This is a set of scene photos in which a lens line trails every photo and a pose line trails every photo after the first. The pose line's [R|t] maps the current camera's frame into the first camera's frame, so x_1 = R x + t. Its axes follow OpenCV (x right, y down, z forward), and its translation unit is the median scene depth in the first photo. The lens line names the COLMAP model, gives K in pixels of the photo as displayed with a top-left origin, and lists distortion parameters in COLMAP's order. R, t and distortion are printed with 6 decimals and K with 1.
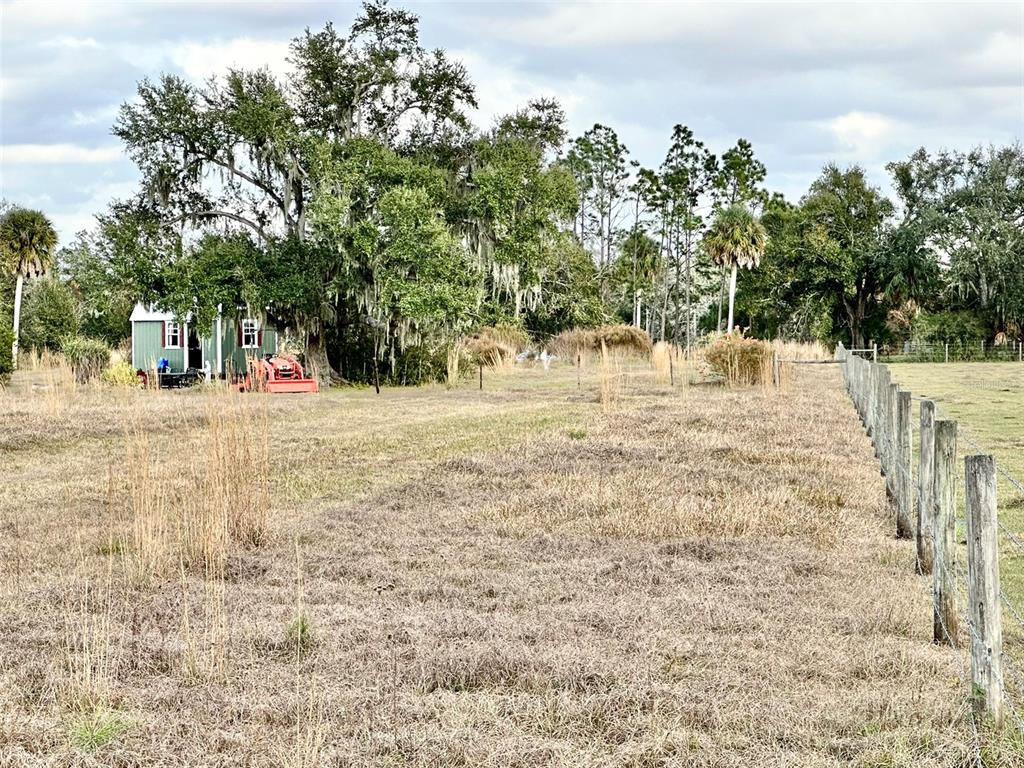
lens RADIAL K [[2916.9, 0, 512.0], [0, 2916.9, 384.0], [0, 0, 1]] dist [0.013195, 2.111128]
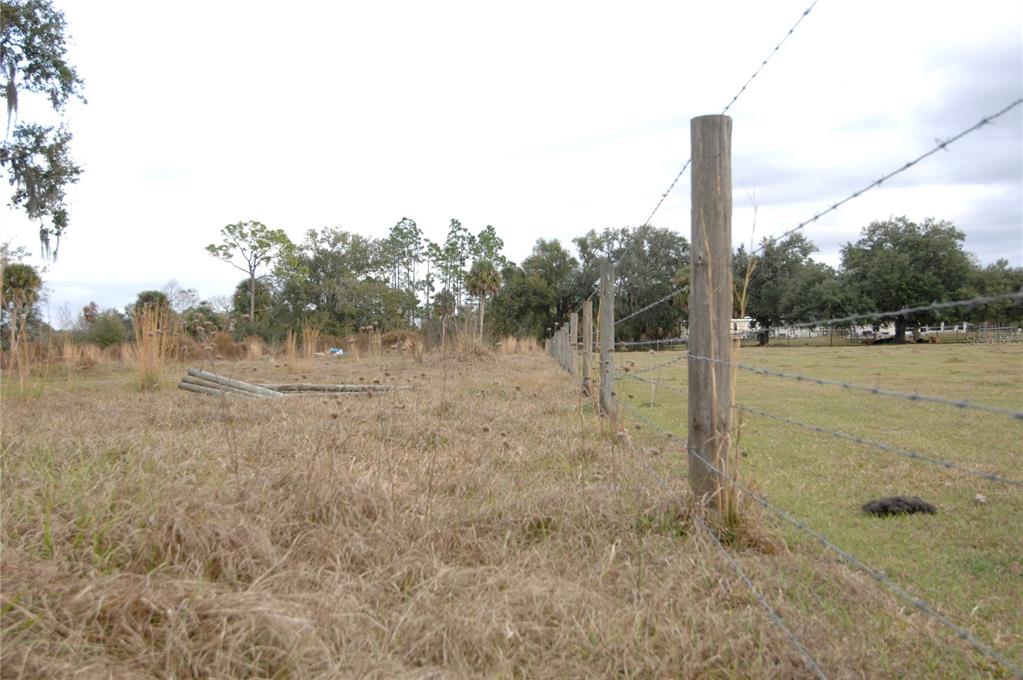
lens RADIAL K [[988.6, 0, 511.5], [0, 988.6, 340.0], [0, 0, 1]] dist [0.065008, 0.002087]
pose [[0.997119, -0.017992, 0.073693, 0.048379], [0.020156, 0.999384, -0.028730, 0.000703], [-0.073131, 0.030133, 0.996867, 0.424899]]
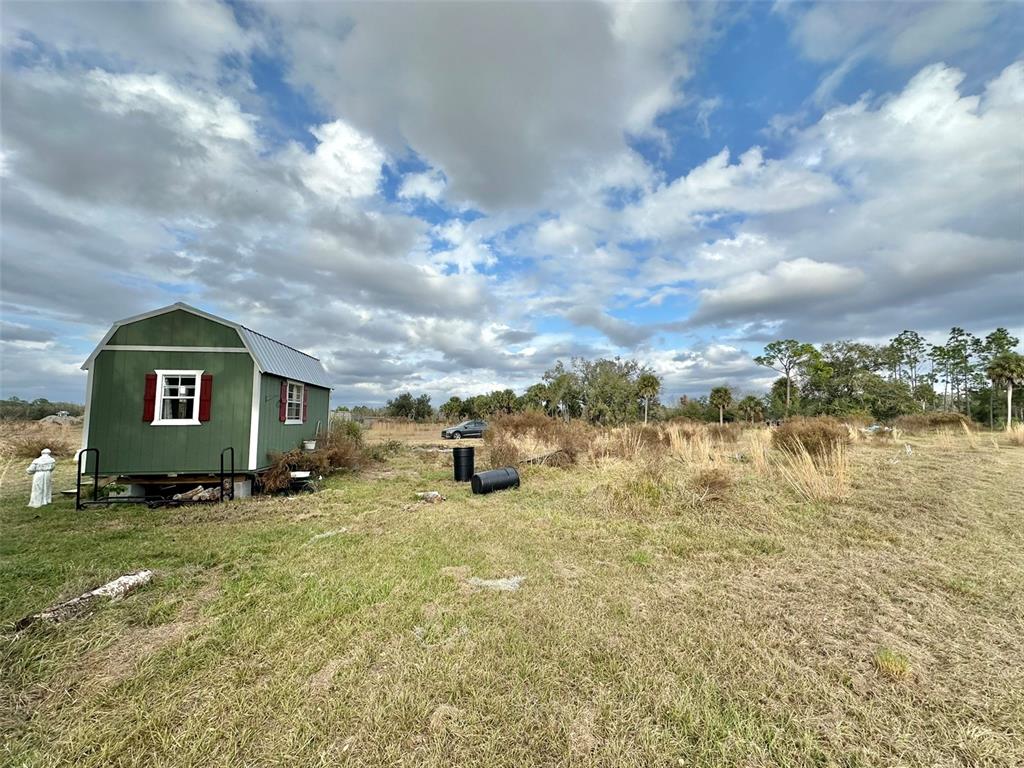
lens RADIAL K [[412.2, 0, 509.2], [0, 412.2, 379.2], [0, 0, 1]] dist [-0.000569, 0.000518]
pose [[0.757532, -0.056158, -0.650378, 0.000672], [-0.022057, 0.993522, -0.111478, -0.004577], [0.652425, 0.098794, 0.751386, 0.545534]]
